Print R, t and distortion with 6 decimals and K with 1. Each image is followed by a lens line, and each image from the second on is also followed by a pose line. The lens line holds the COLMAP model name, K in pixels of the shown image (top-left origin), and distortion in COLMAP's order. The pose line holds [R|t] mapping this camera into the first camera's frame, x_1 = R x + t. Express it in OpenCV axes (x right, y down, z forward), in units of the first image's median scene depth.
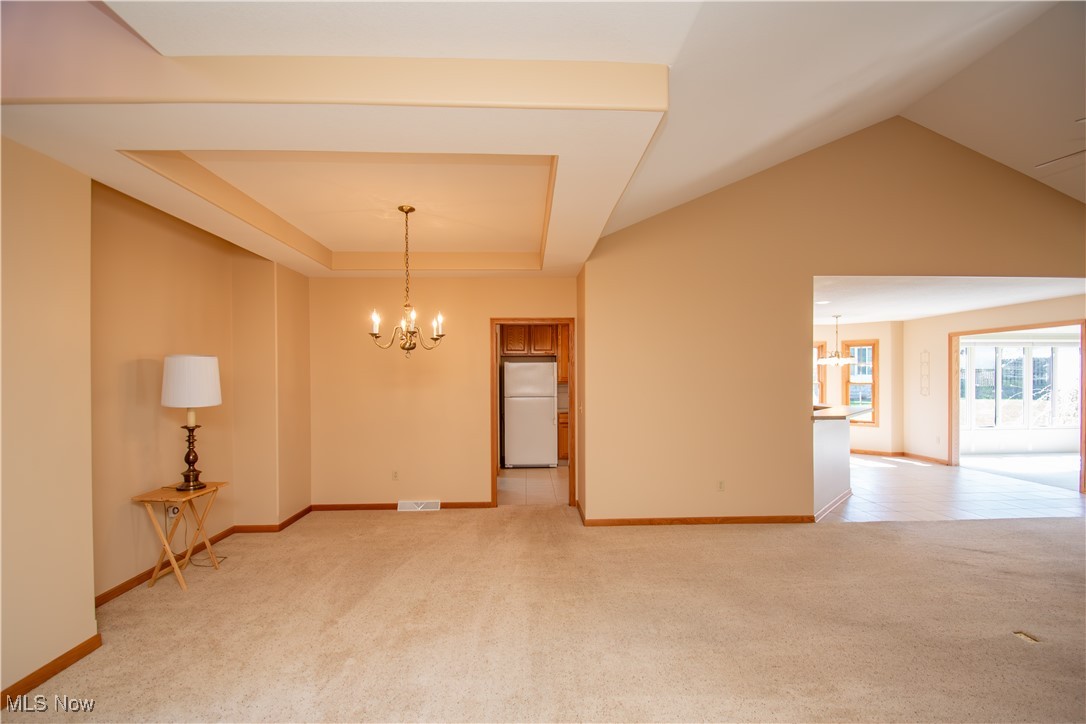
lens RADIAL K [[480.6, 0, 548.6], [0, 480.6, 378.9], [0, 0, 1]] dist [0.000605, -0.015041]
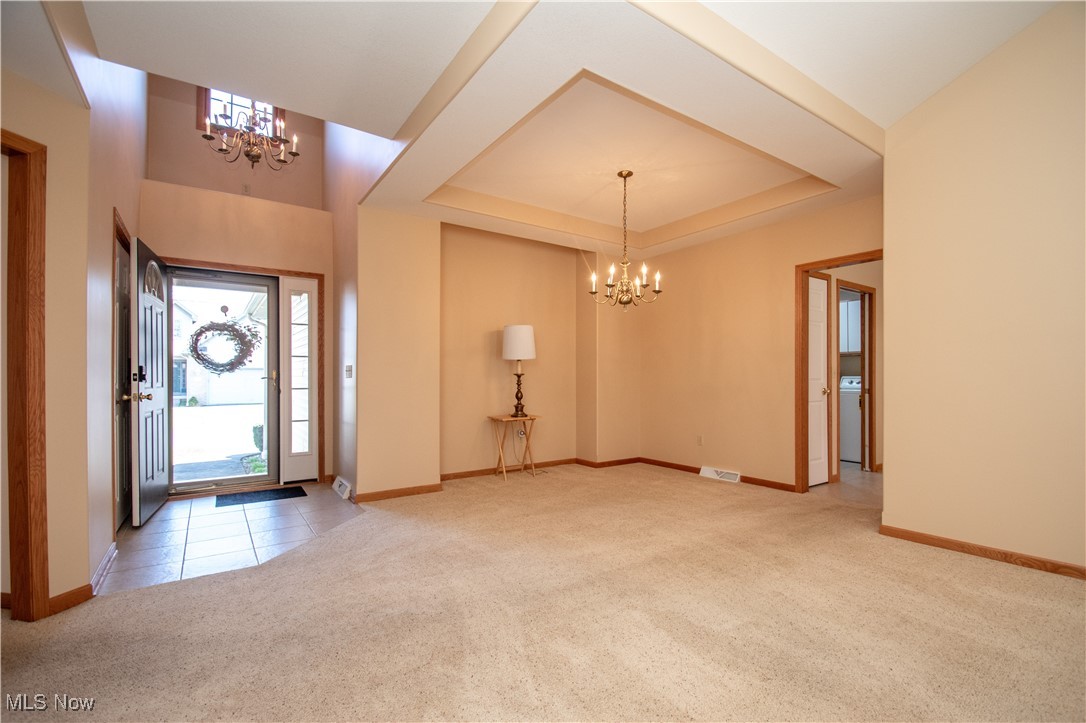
lens RADIAL K [[480.6, 0, 548.6], [0, 480.6, 378.4], [0, 0, 1]] dist [0.000605, -0.015041]
pose [[0.538009, 0.006434, -0.842915, 0.539833], [-0.009271, 0.999956, 0.001715, 0.108314], [0.842888, 0.006892, 0.538044, 0.280793]]
